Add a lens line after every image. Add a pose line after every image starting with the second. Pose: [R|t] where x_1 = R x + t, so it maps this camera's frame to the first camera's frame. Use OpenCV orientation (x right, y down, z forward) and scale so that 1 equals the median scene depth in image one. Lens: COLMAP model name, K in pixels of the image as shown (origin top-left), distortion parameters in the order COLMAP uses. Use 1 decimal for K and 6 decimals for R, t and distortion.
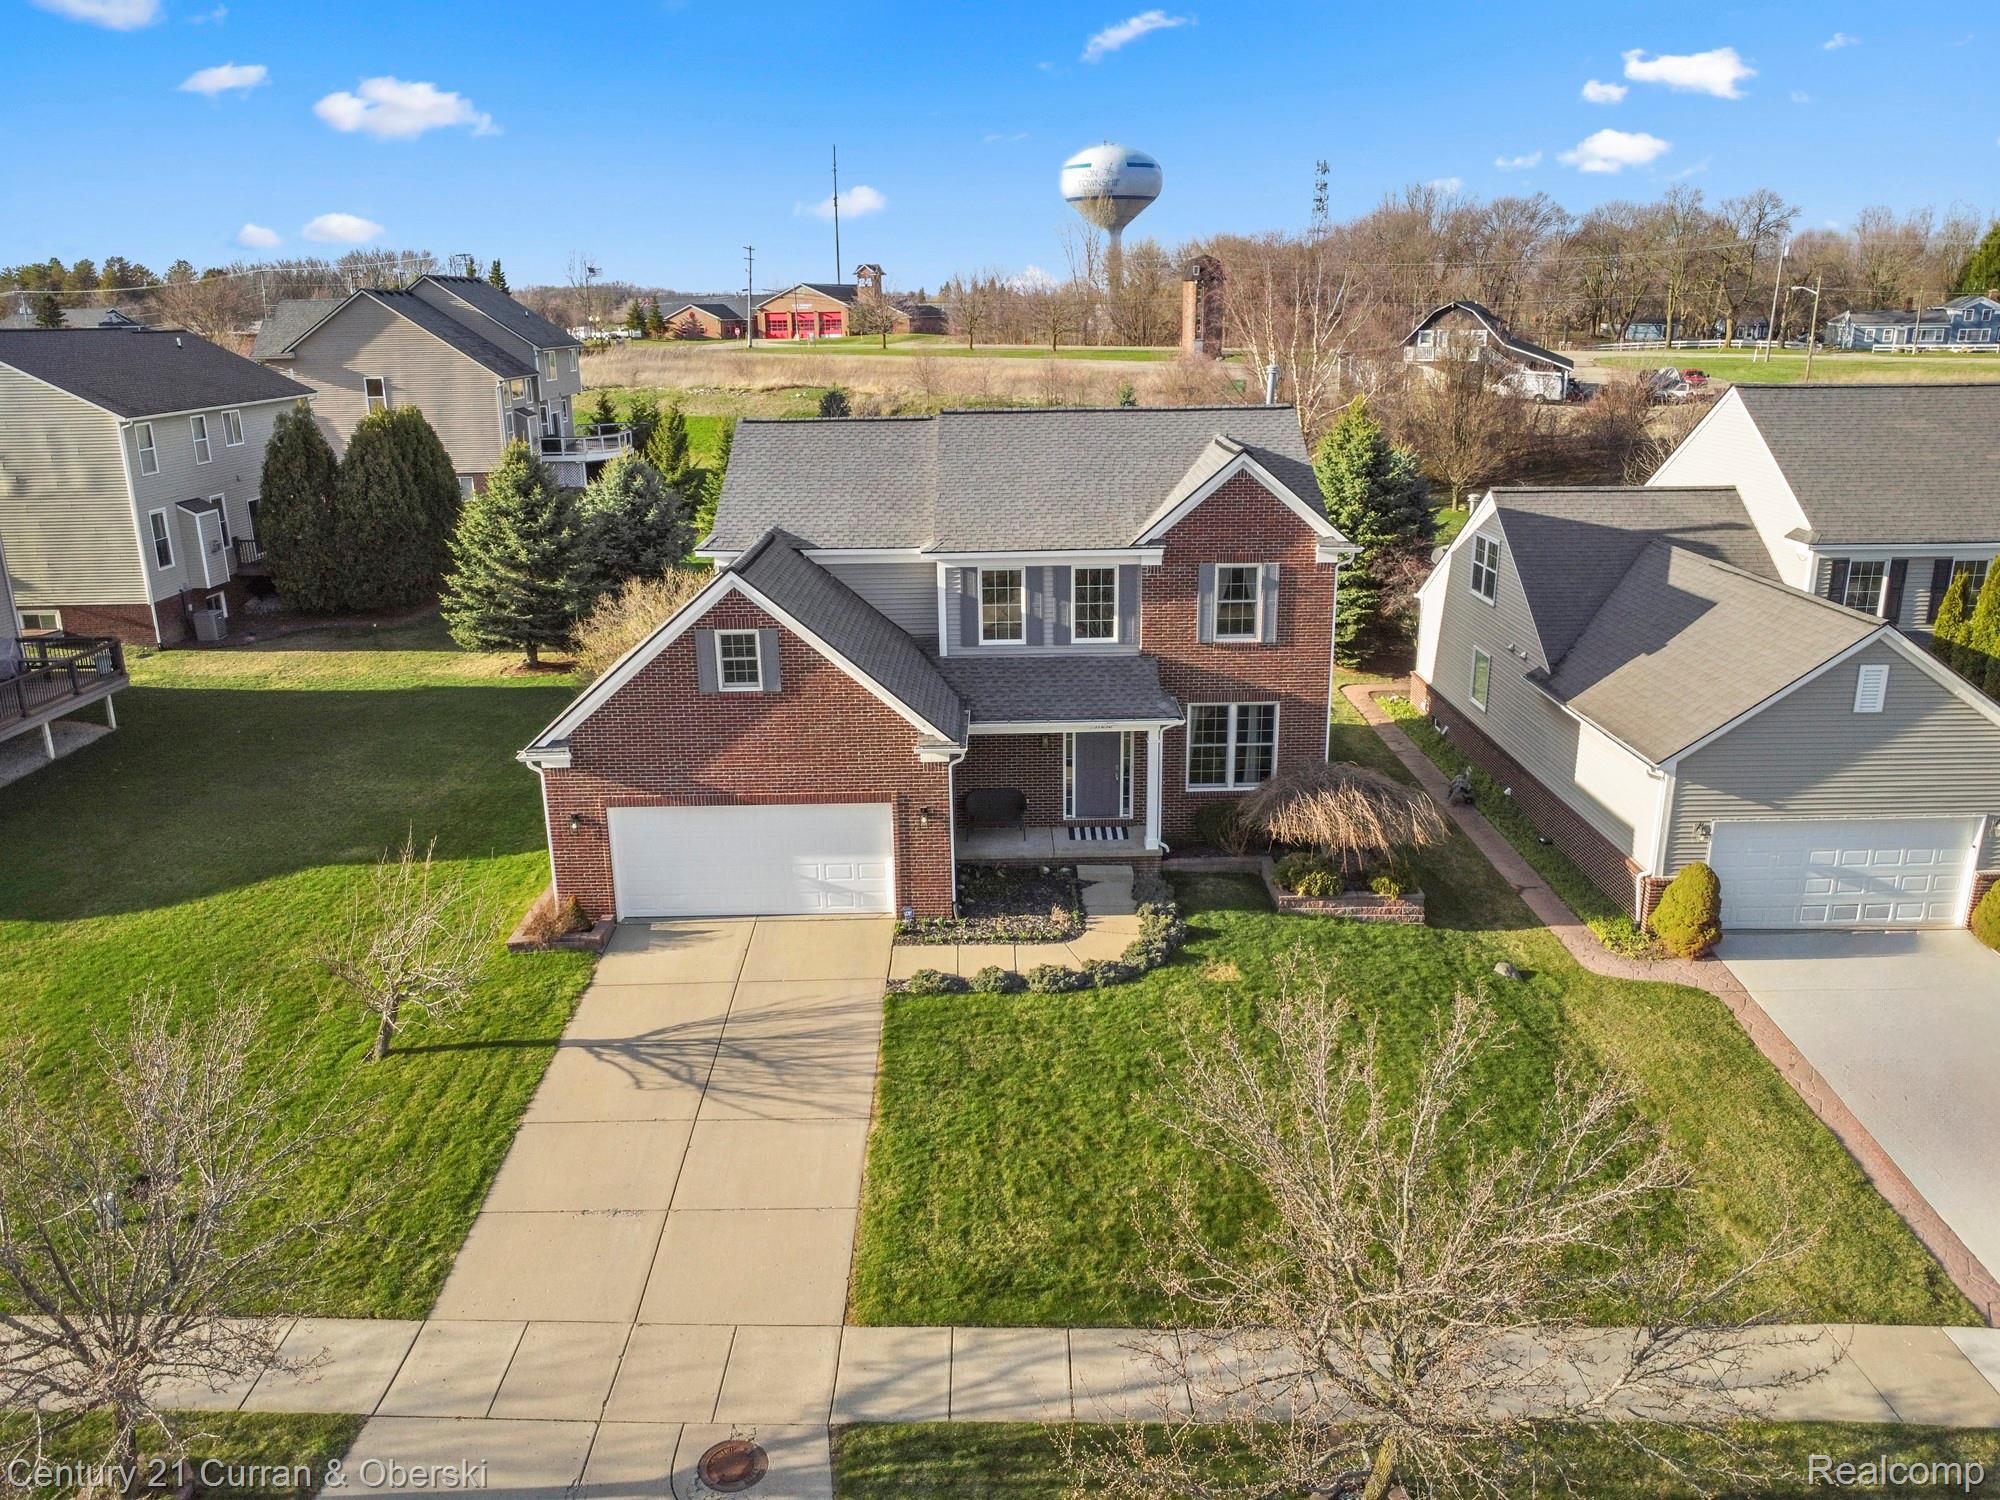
lens RADIAL K [[1464.8, 0, 1015.3], [0, 1464.8, 747.8], [0, 0, 1]] dist [-0.027933, -0.005887]
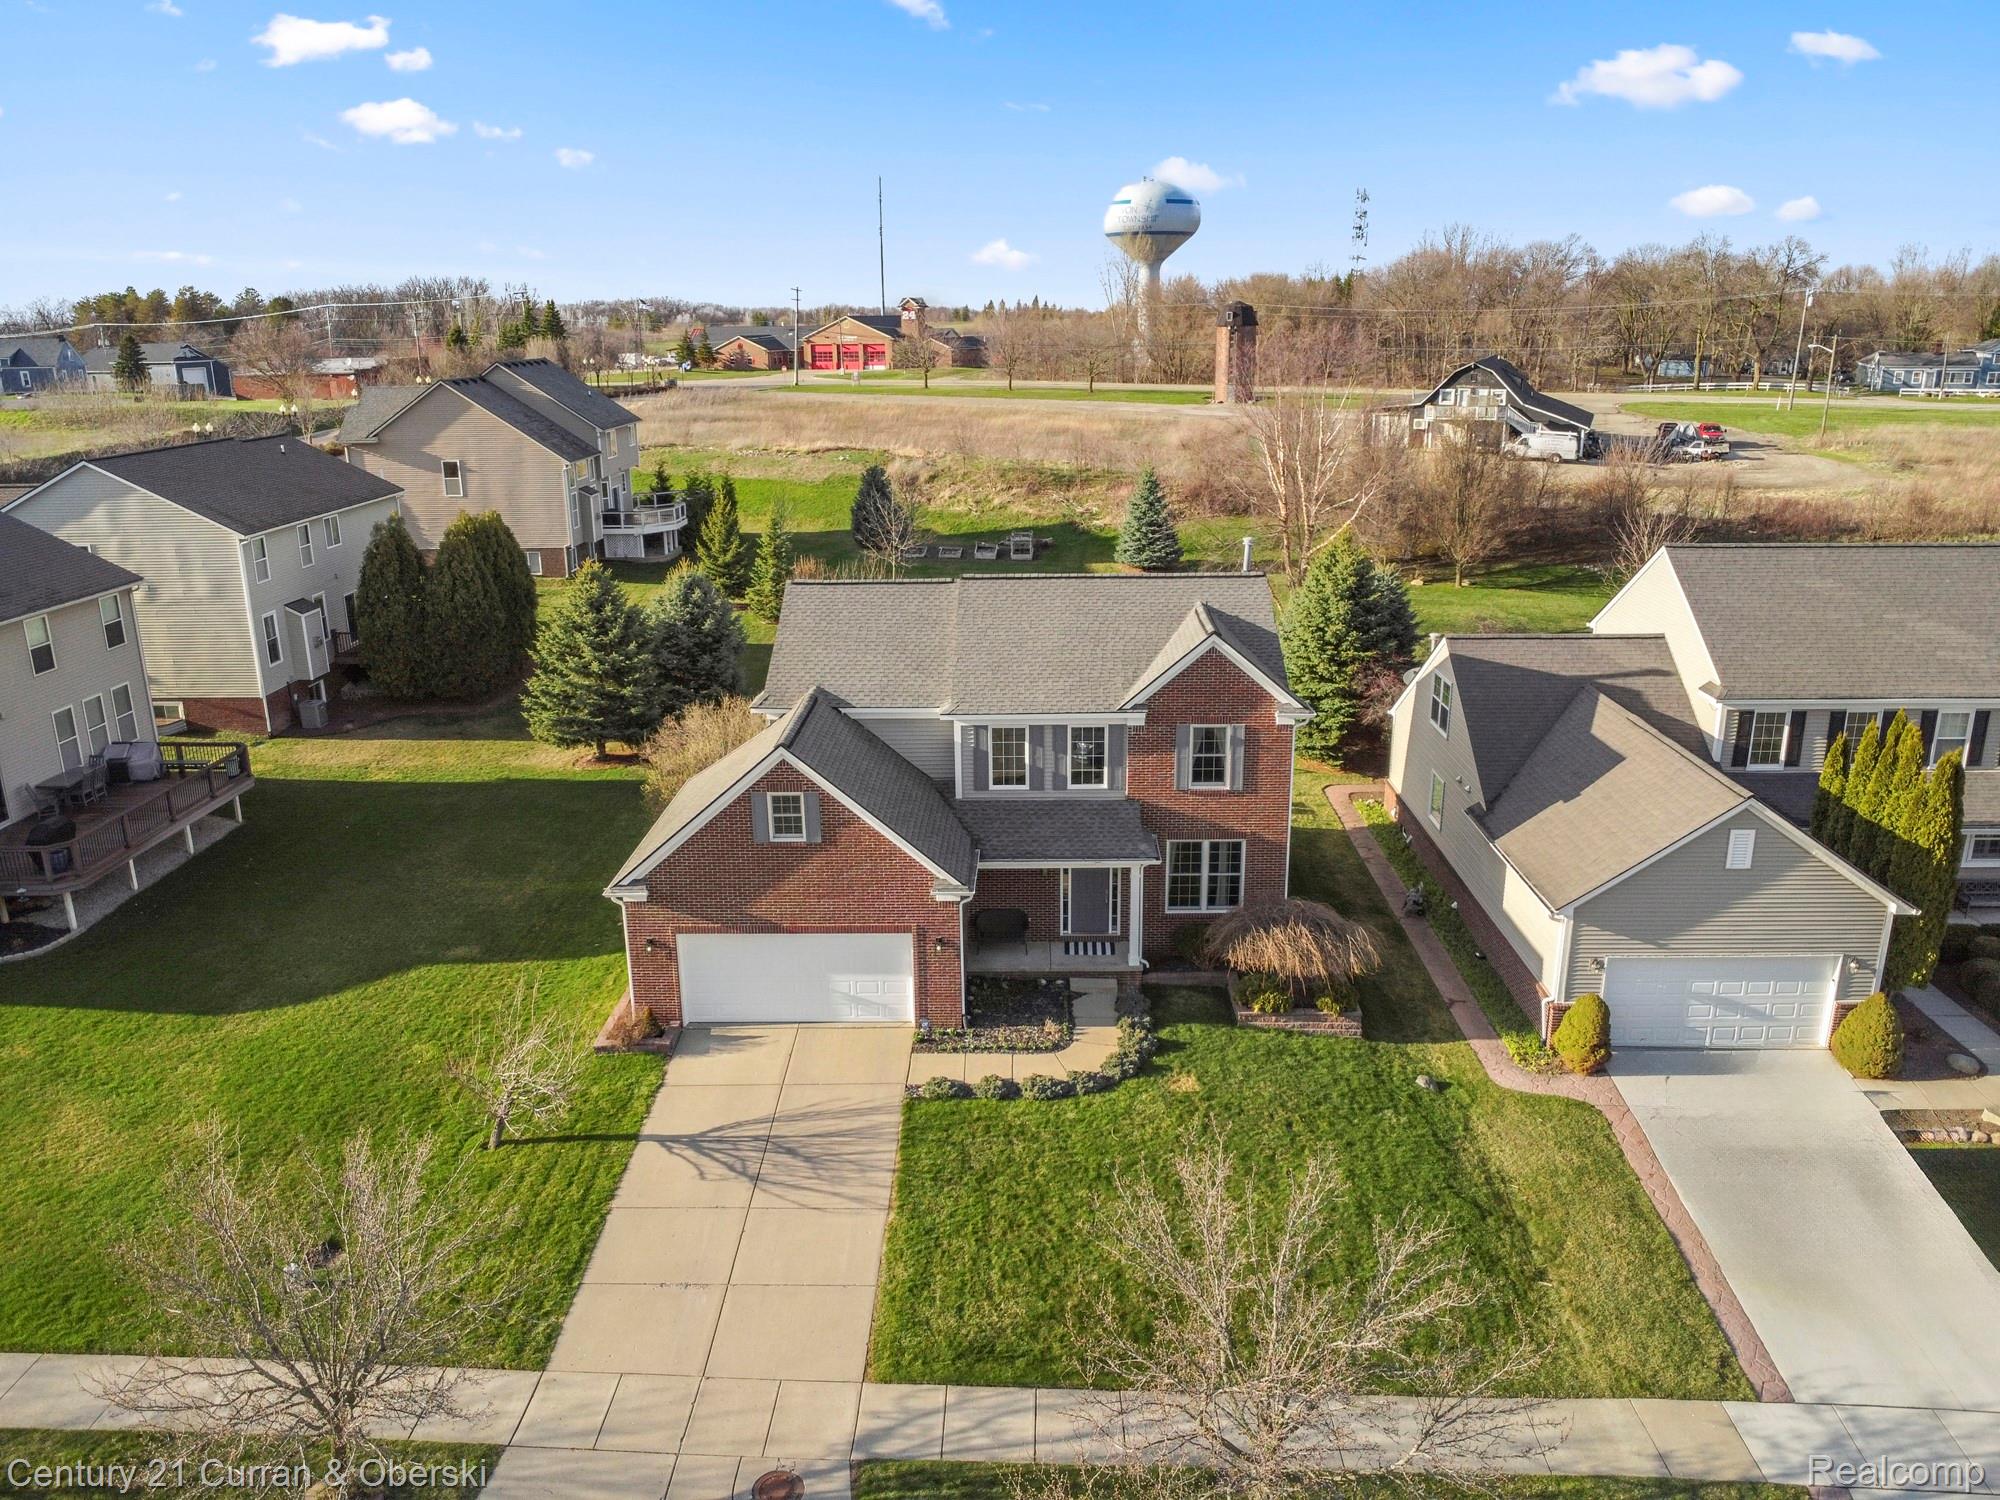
lens RADIAL K [[1464.8, 0, 1015.3], [0, 1464.8, 747.8], [0, 0, 1]] dist [-0.027933, -0.005887]
pose [[0.999563, 0.010926, -0.027464, 0.028620], [-0.011069, 0.999926, -0.005079, -0.099304], [0.027406, 0.005381, 0.999610, -0.179740]]
